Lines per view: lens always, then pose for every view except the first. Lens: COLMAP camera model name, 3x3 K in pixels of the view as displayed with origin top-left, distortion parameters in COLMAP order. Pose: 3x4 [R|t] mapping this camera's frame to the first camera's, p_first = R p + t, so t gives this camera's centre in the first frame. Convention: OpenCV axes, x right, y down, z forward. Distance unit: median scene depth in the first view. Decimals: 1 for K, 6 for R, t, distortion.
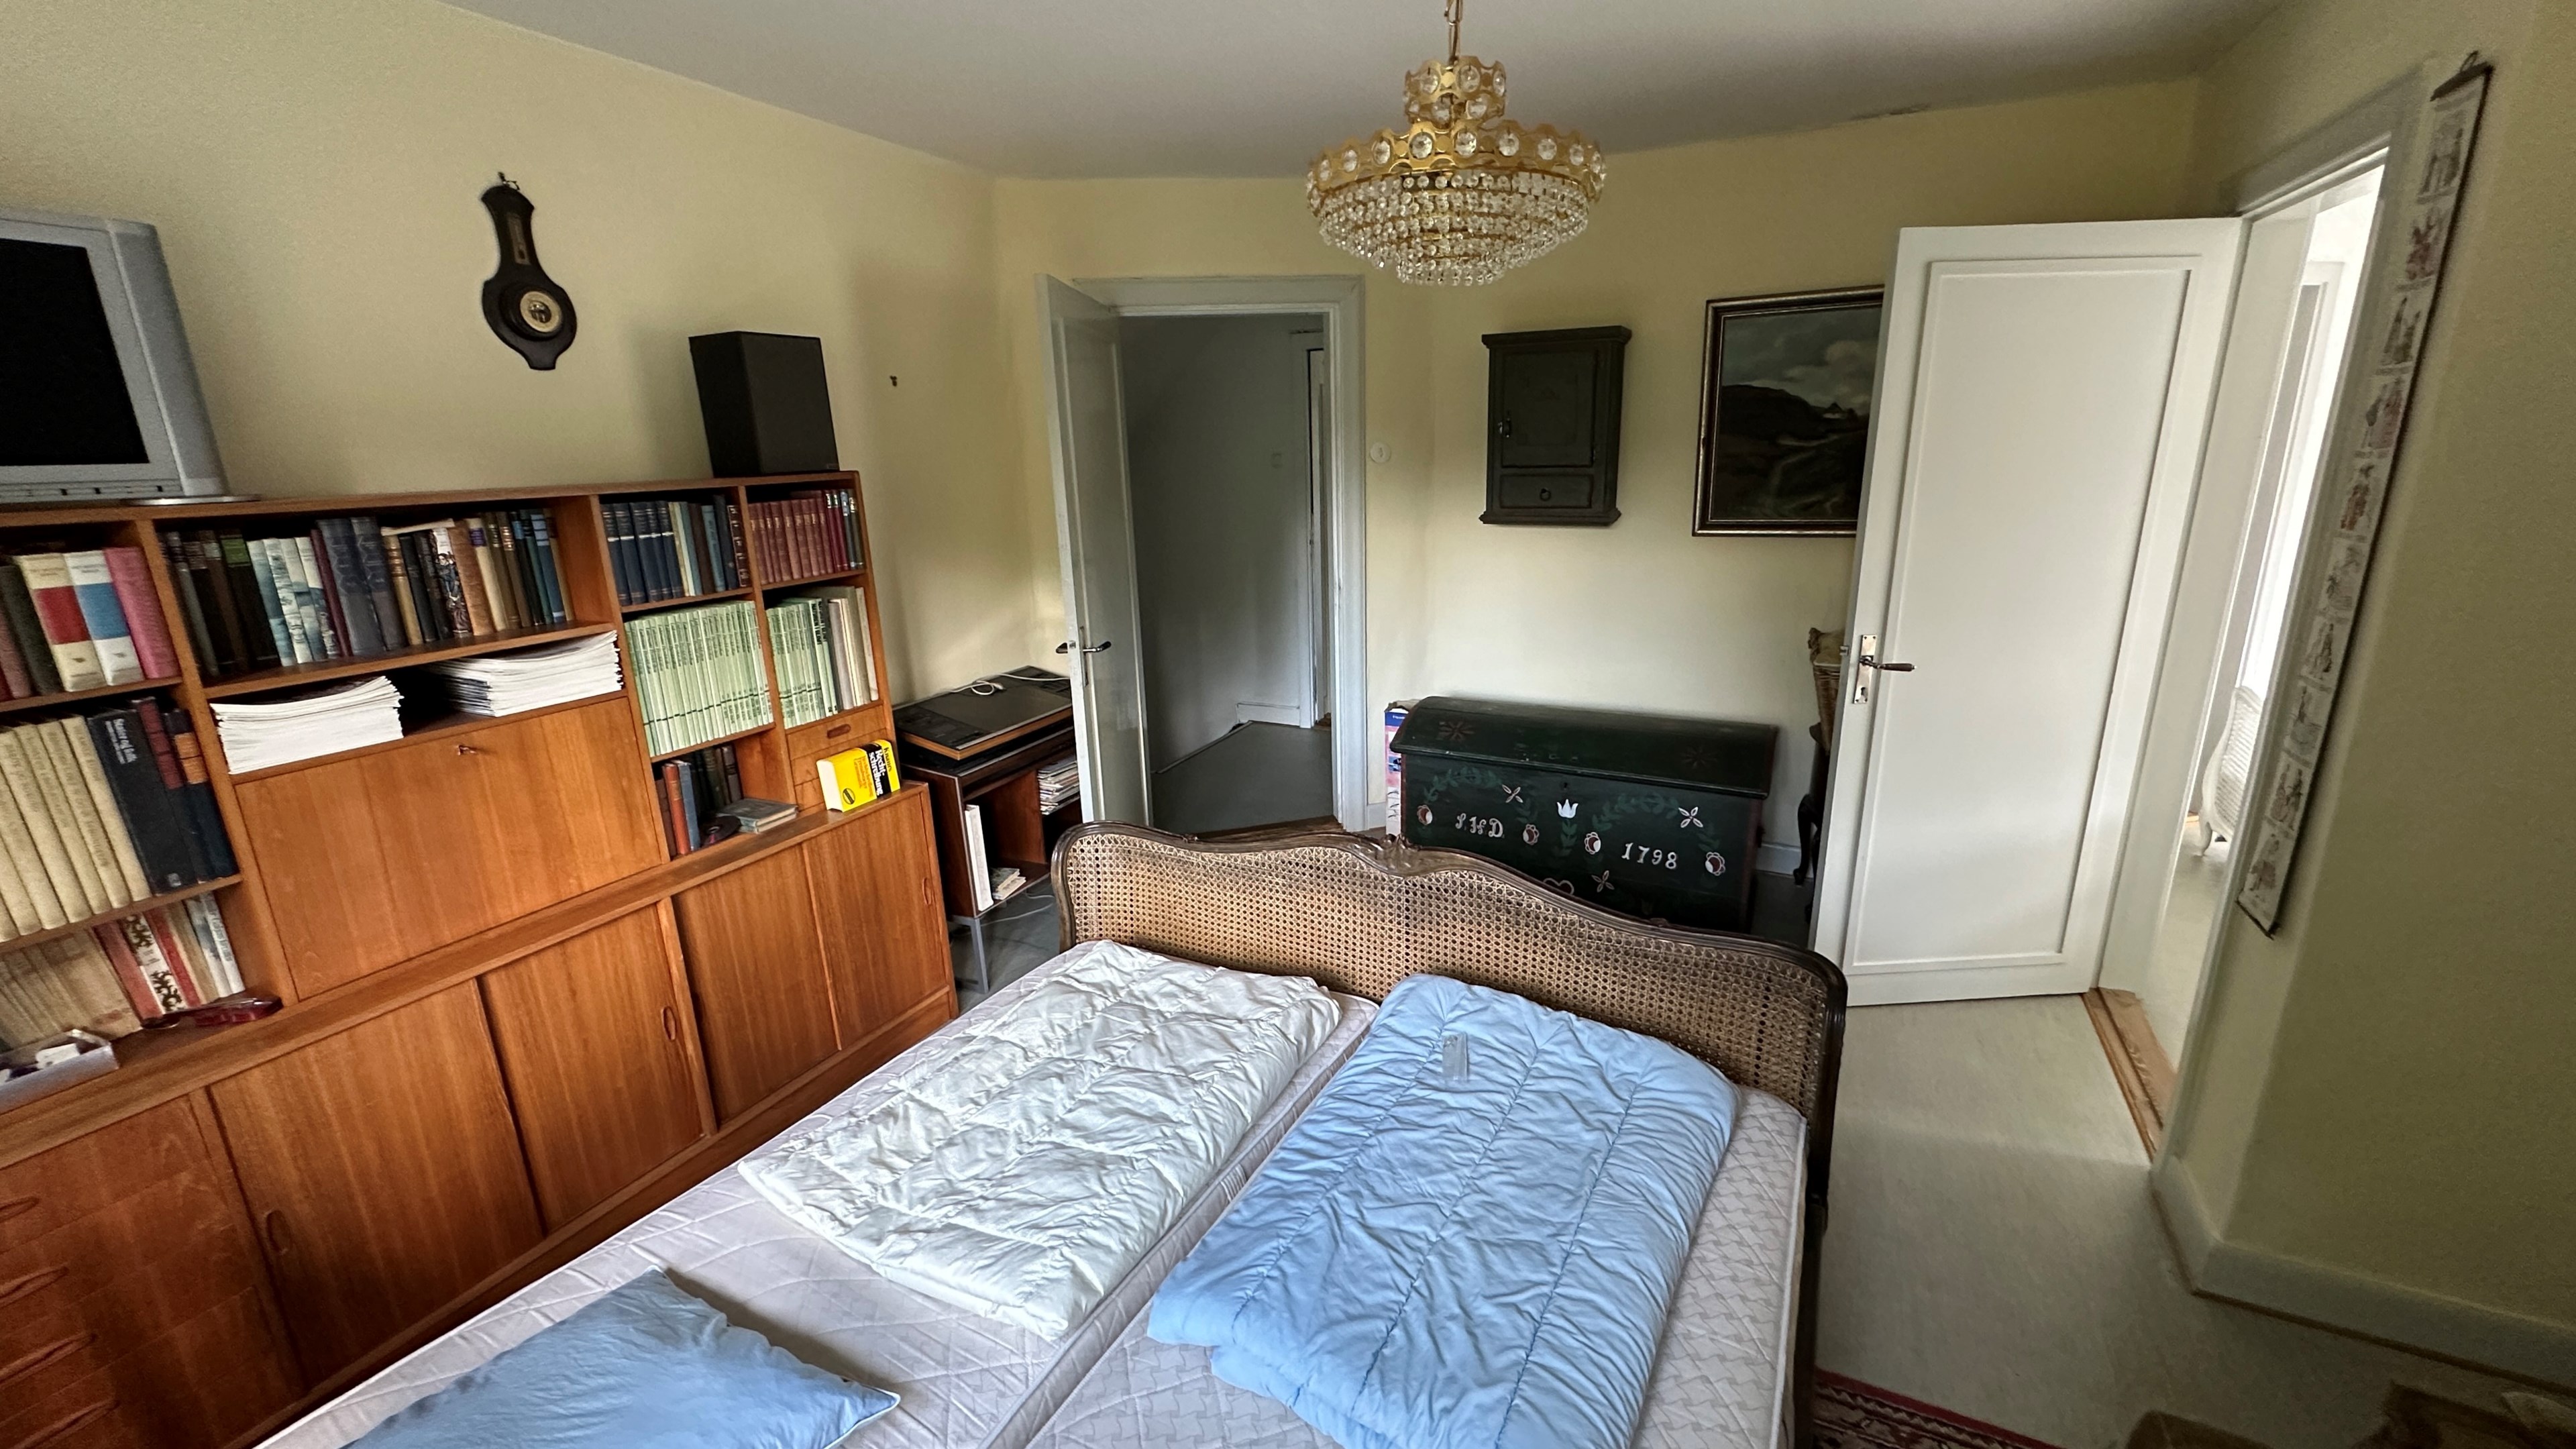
lens RADIAL K [[1030.8, 0, 1286.4], [0, 1030.8, 722.9], [0, 0, 1]] dist [-0.002062, 0.000433]
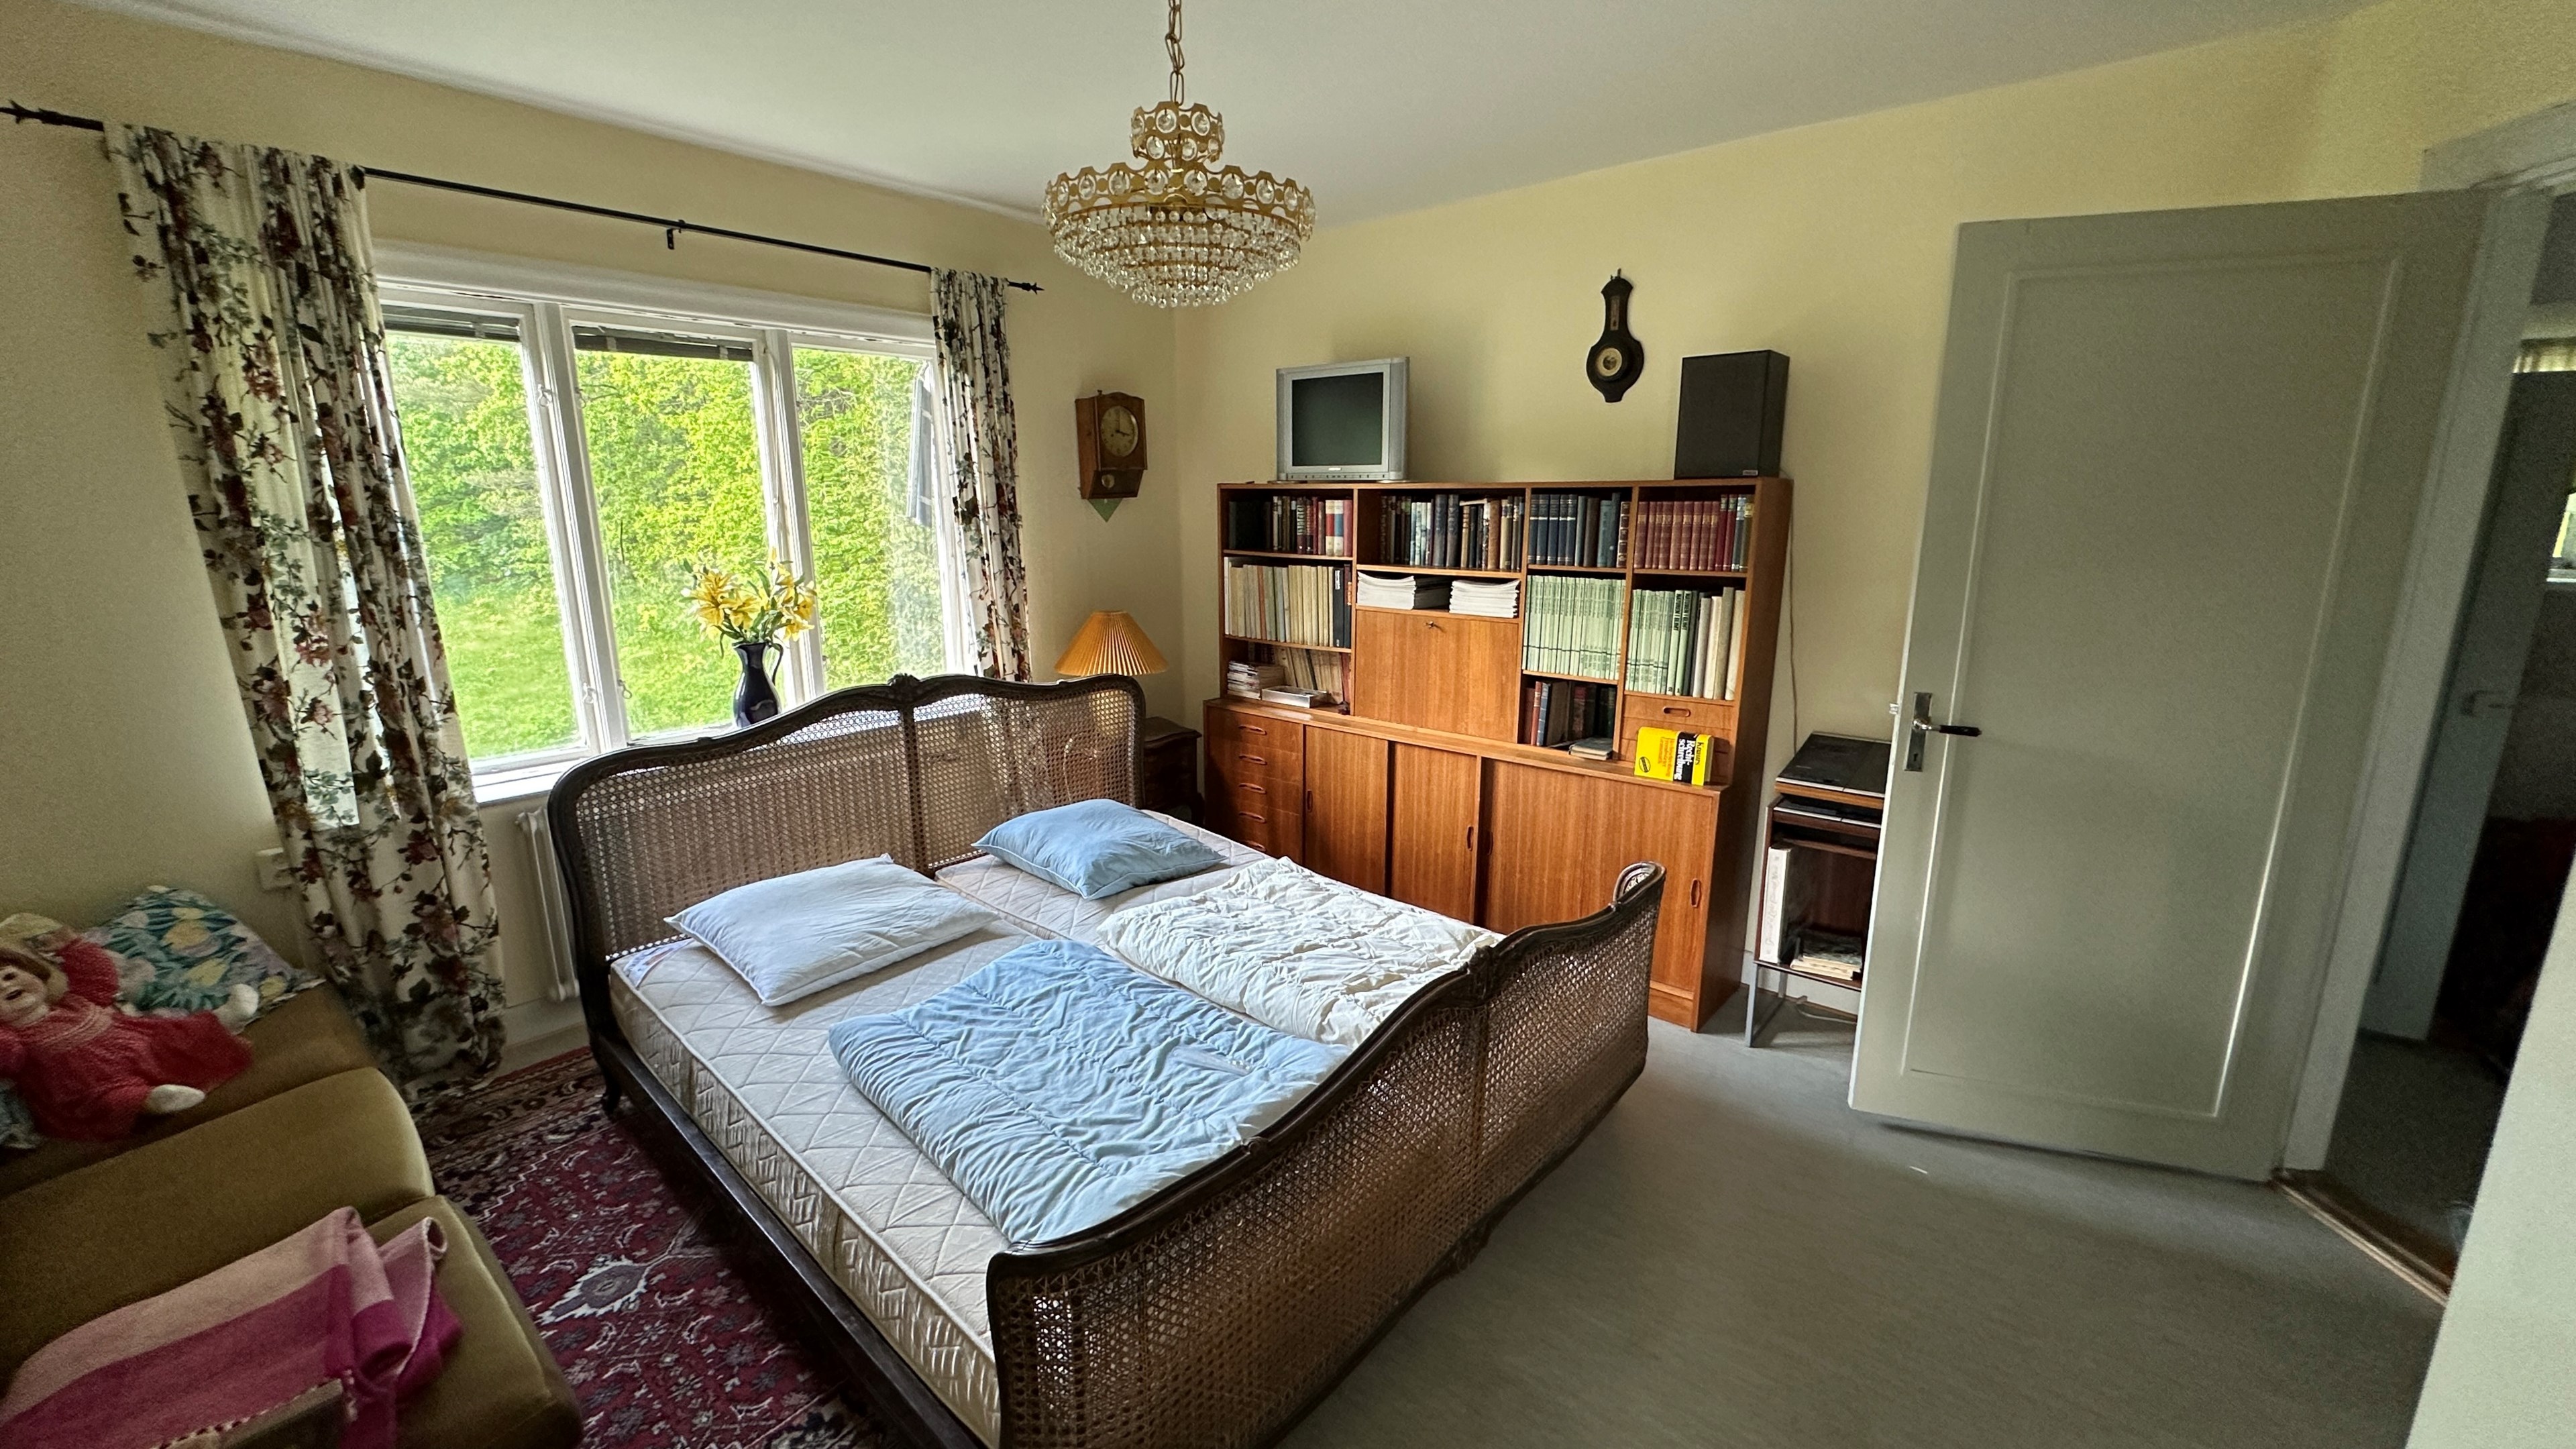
lens RADIAL K [[1030.8, 0, 1280.9], [0, 1030.8, 726.1], [0, 0, 1]] dist [-0.002062, 0.000433]
pose [[-0.250811, 0.240032, -0.937805, 0.847282], [-0.246850, 0.920885, 0.301720, -0.247040], [0.936033, 0.307172, -0.171717, 0.954478]]
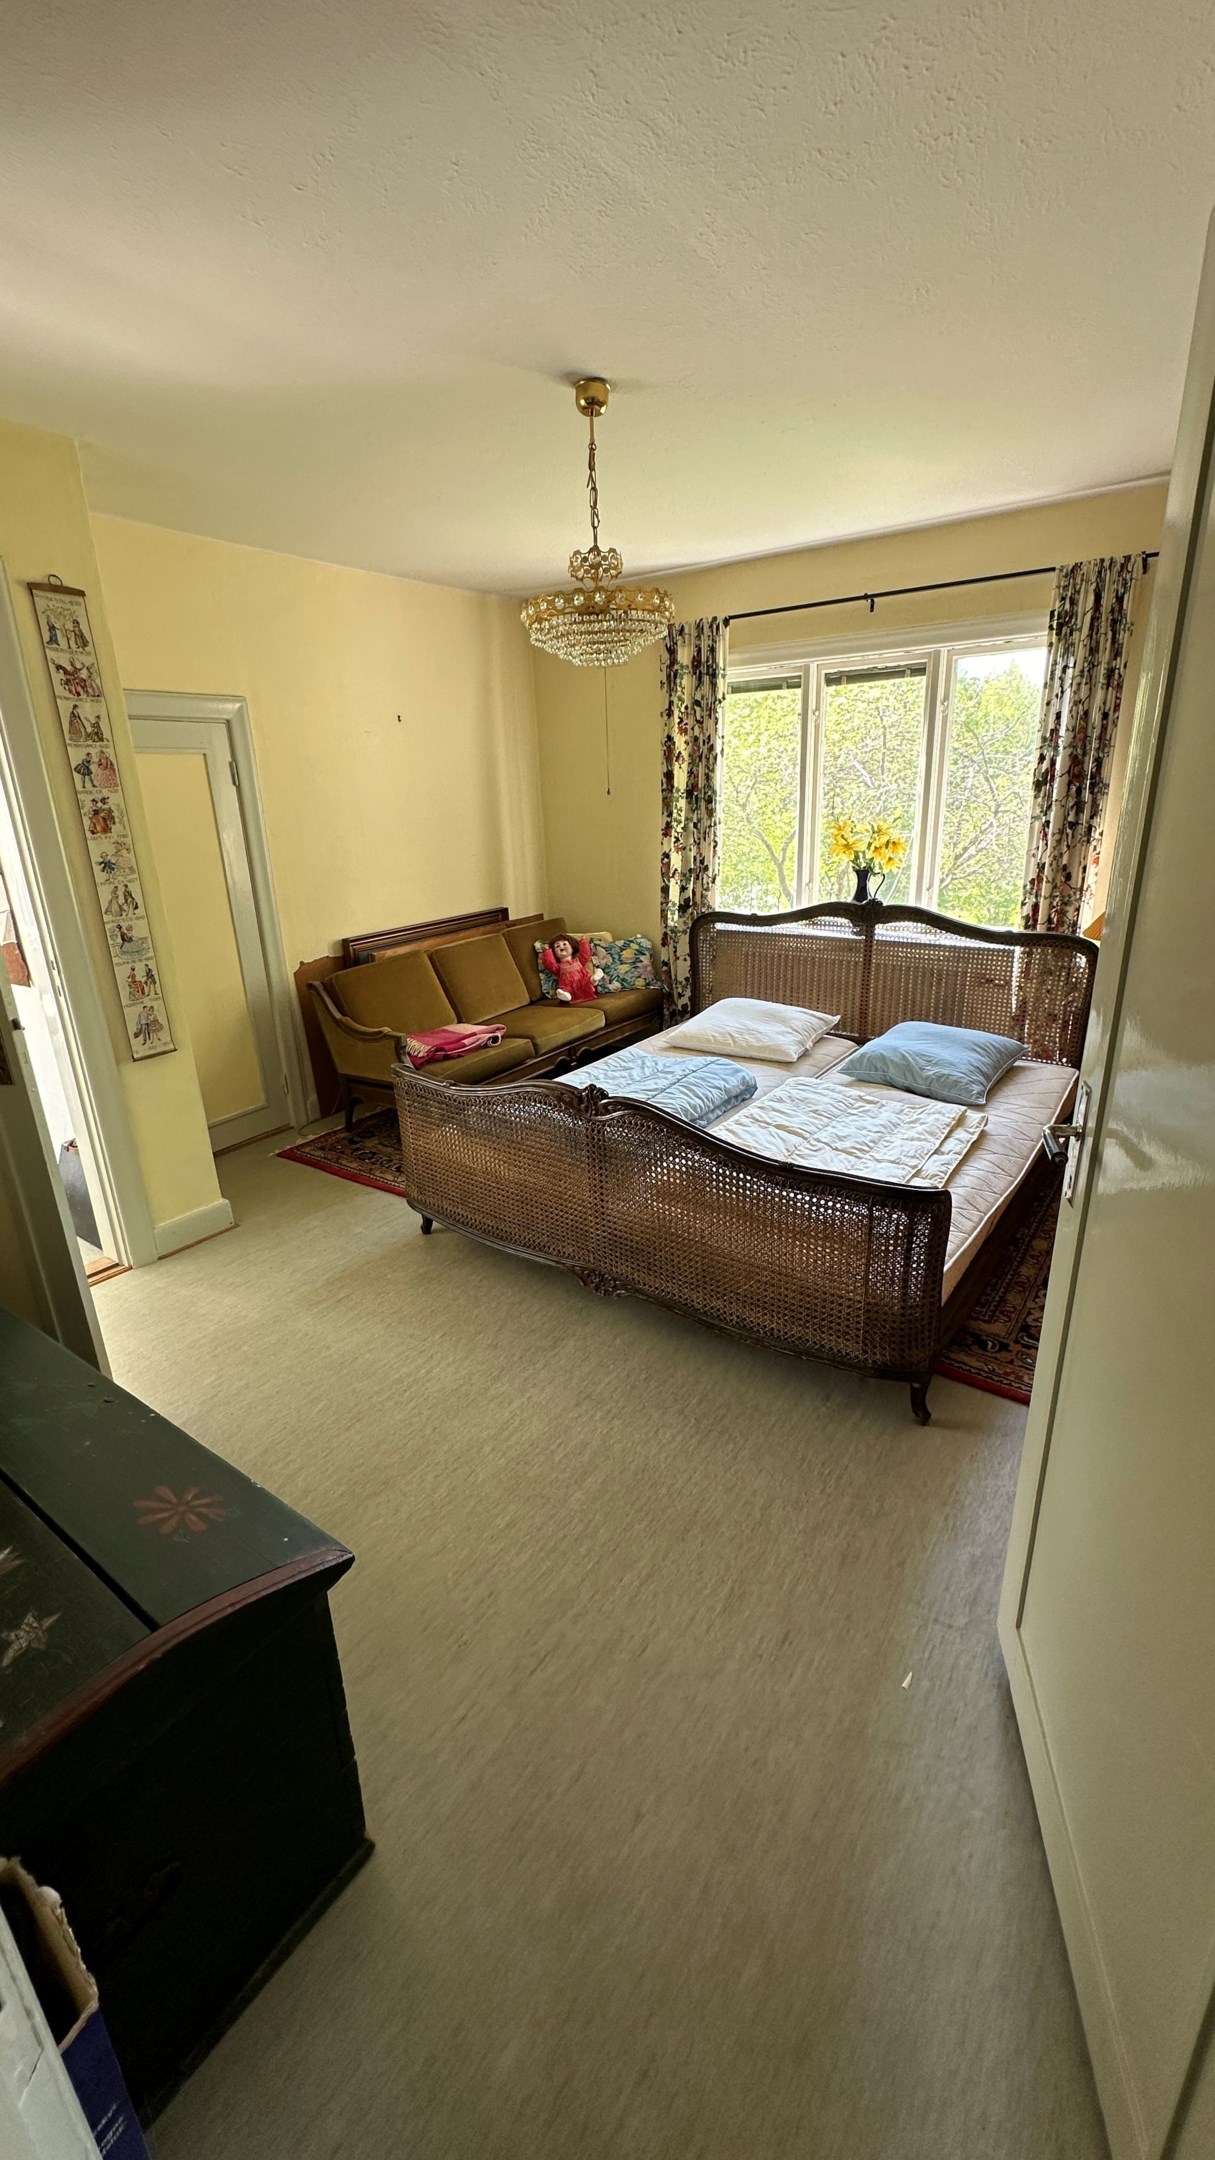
lens RADIAL K [[864.3, 0, 609.6], [0, 864.3, 1076.2], [0, 0, 1]] dist [-0.002062, 0.000433]
pose [[-0.987821, 0.008866, 0.155339, 0.031040], [0.093889, 0.830088, 0.549671, -0.426941], [-0.124071, 0.557561, -0.820811, 1.738137]]
